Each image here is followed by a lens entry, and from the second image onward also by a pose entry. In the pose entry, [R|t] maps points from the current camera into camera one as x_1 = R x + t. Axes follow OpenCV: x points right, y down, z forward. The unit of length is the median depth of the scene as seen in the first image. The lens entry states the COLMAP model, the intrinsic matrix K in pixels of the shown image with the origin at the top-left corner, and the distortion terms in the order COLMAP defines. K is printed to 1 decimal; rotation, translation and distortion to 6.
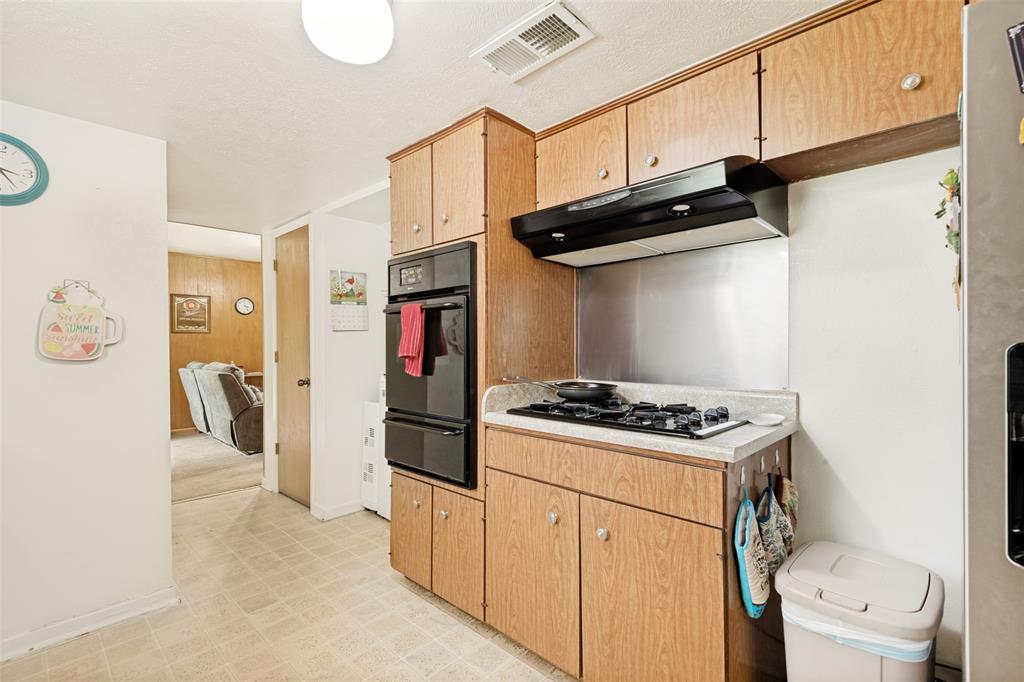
lens RADIAL K [[471.4, 0, 504.7], [0, 471.4, 342.0], [0, 0, 1]] dist [0.005494, -0.003926]
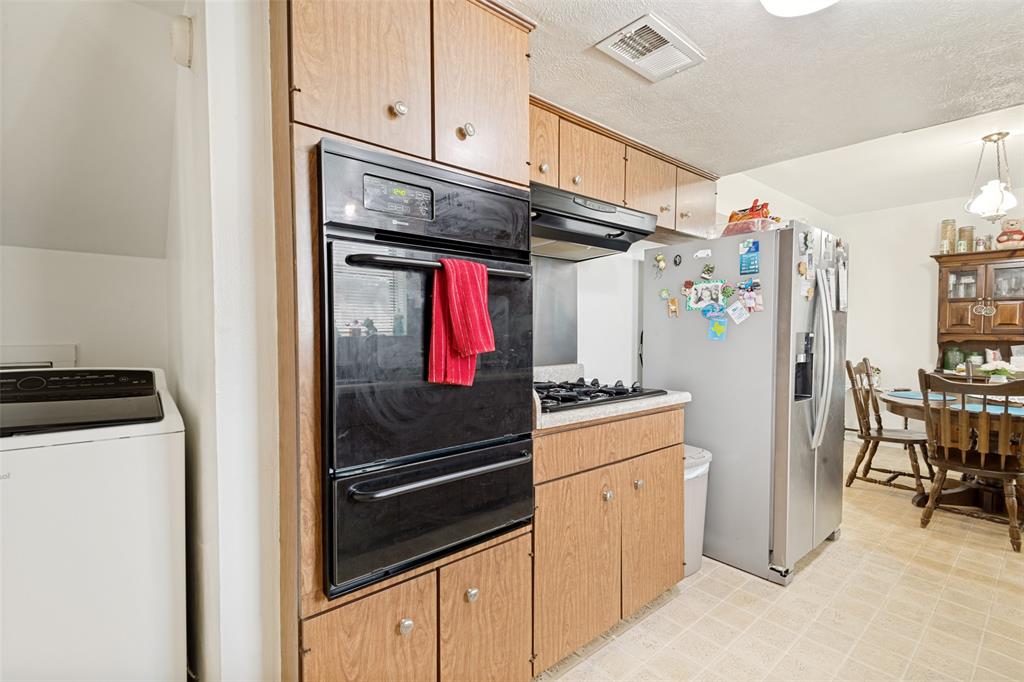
lens RADIAL K [[471.4, 0, 505.6], [0, 471.4, 341.1], [0, 0, 1]] dist [0.005494, -0.003926]
pose [[0.080716, -0.017828, 0.996578, -0.976959], [-0.008518, 0.999791, 0.018576, 0.006982], [-0.996701, -0.009988, 0.080547, 1.158940]]
